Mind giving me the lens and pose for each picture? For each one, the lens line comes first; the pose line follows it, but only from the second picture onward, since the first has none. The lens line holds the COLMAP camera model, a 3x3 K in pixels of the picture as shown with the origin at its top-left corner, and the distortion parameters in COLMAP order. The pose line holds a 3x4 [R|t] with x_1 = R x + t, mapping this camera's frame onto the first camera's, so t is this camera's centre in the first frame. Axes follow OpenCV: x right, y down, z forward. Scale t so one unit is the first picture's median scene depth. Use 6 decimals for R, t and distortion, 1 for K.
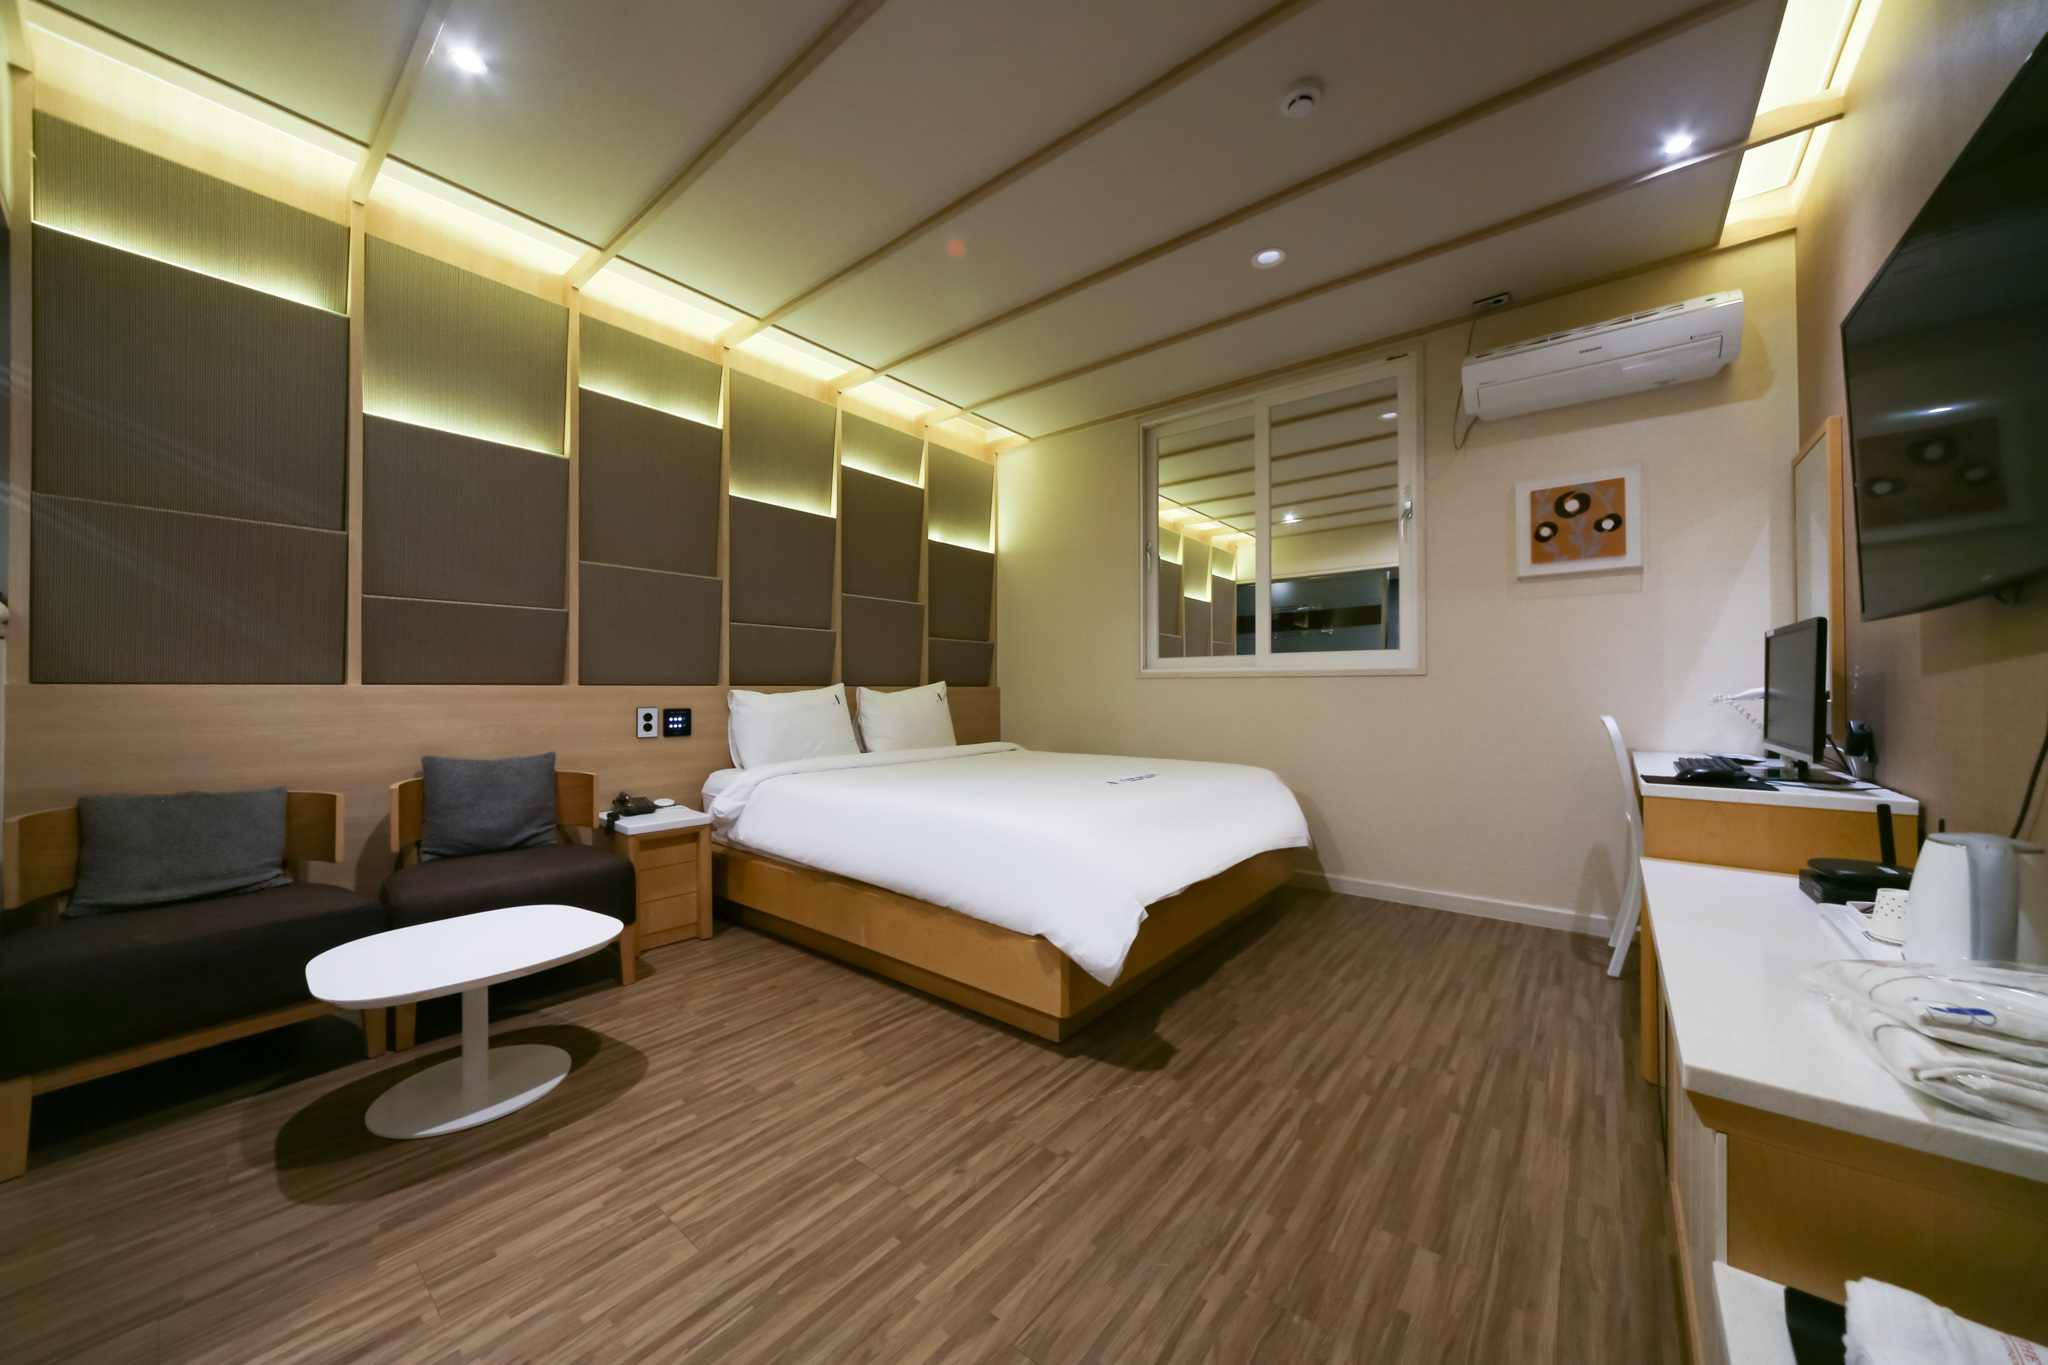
lens RADIAL K [[709.9, 0, 1034.1], [0, 709.9, 685.7], [0, 0, 1]] dist [-0.001914, 0.000440]
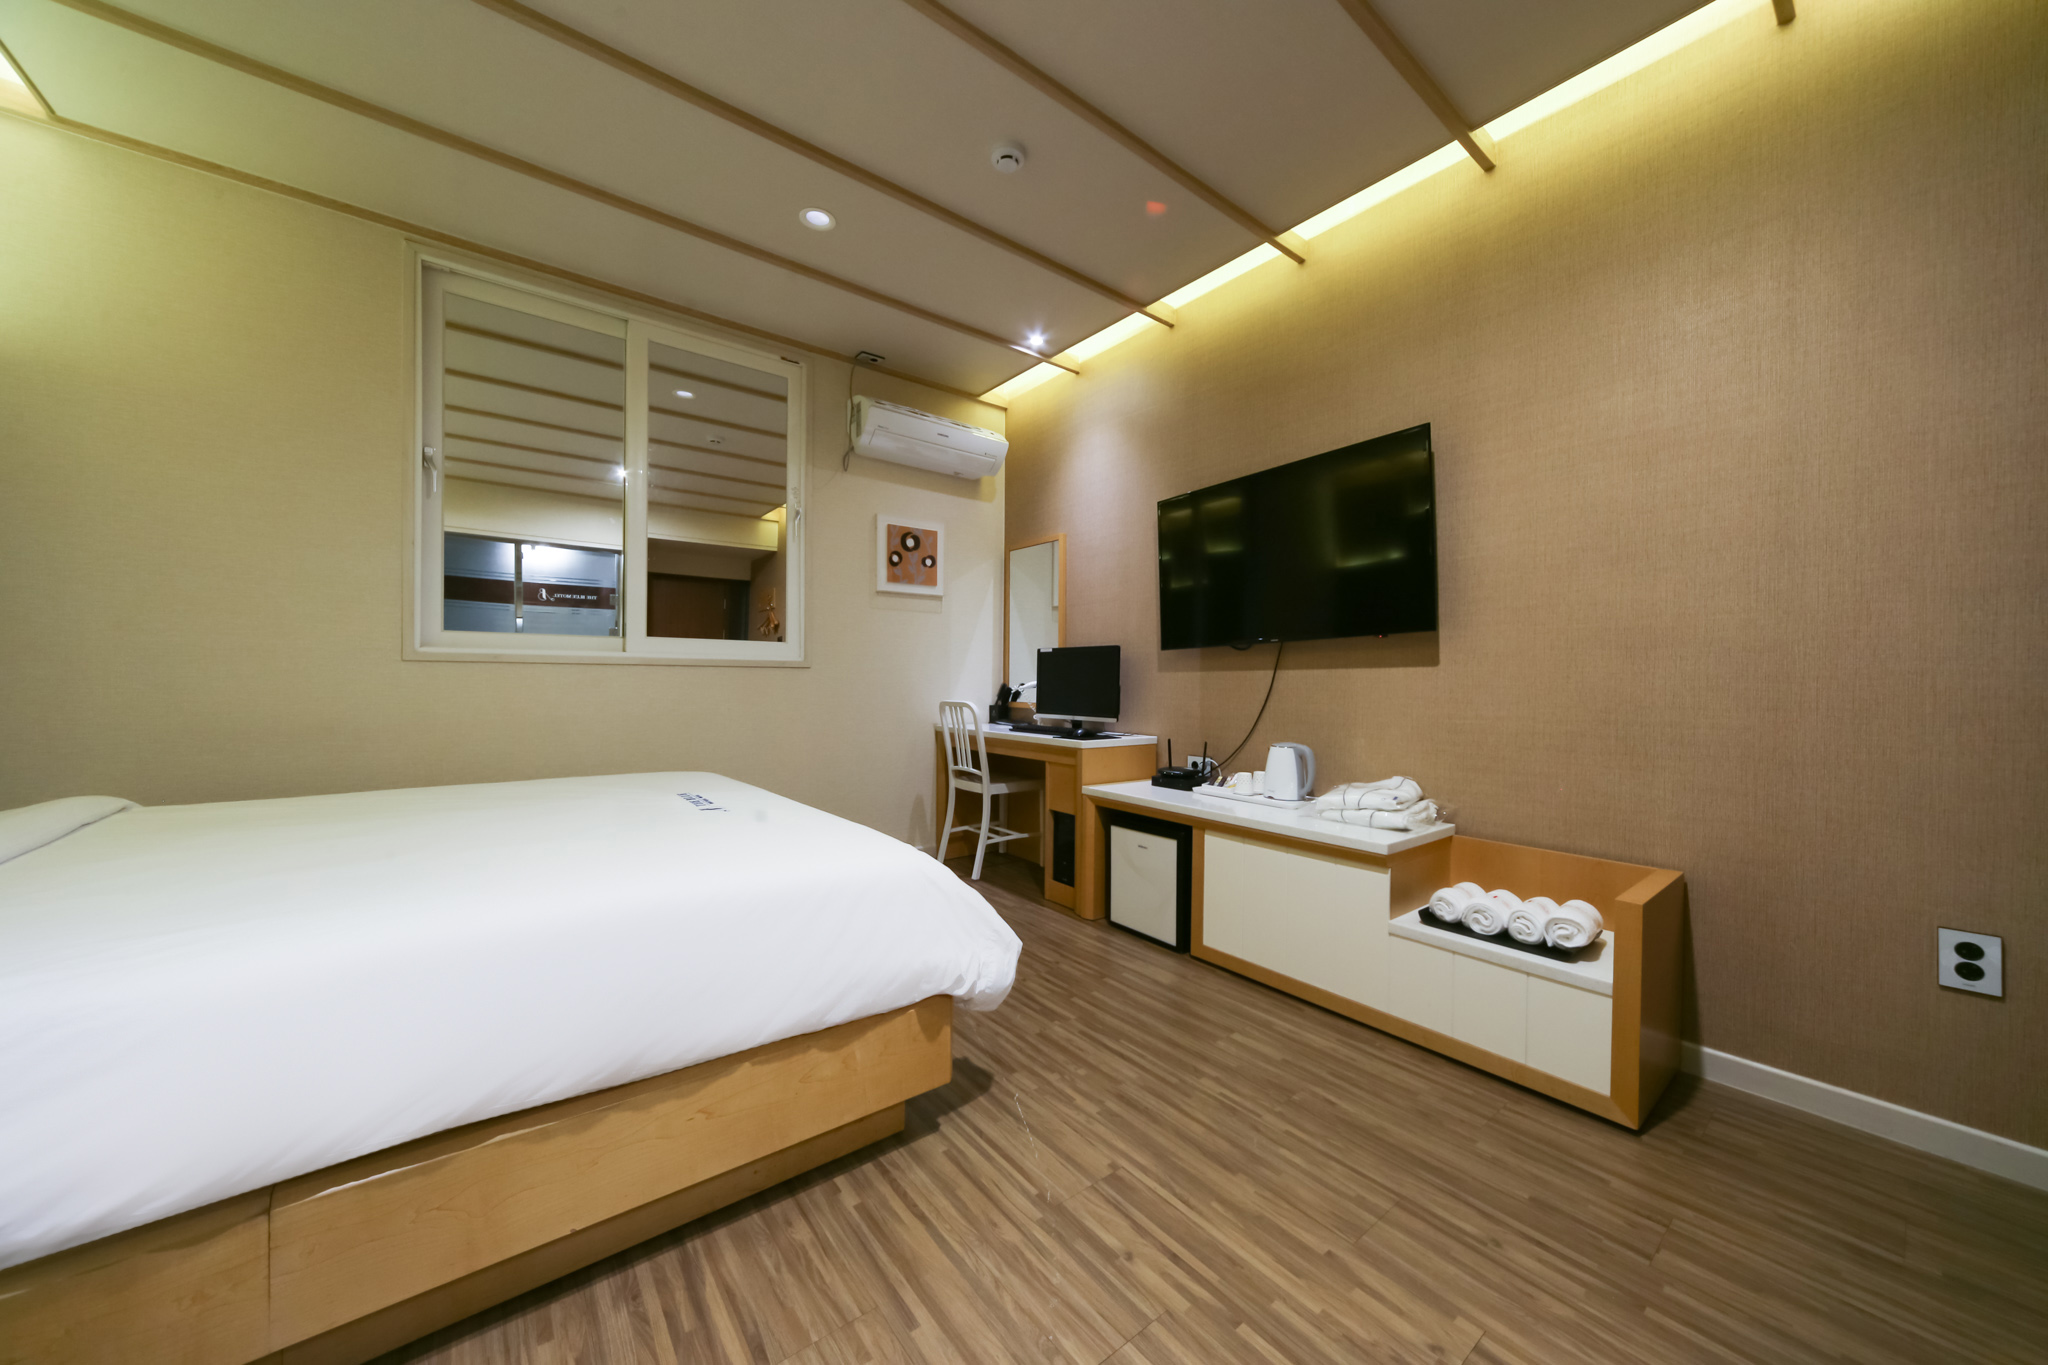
lens RADIAL K [[709.9, 0, 1034.1], [0, 709.9, 685.7], [0, 0, 1]] dist [-0.001914, 0.000440]
pose [[0.226177, -0.005105, 0.974073, -0.726170], [-0.012844, 0.999884, 0.008223, -0.001274], [-0.974002, -0.014370, 0.226085, 0.709080]]
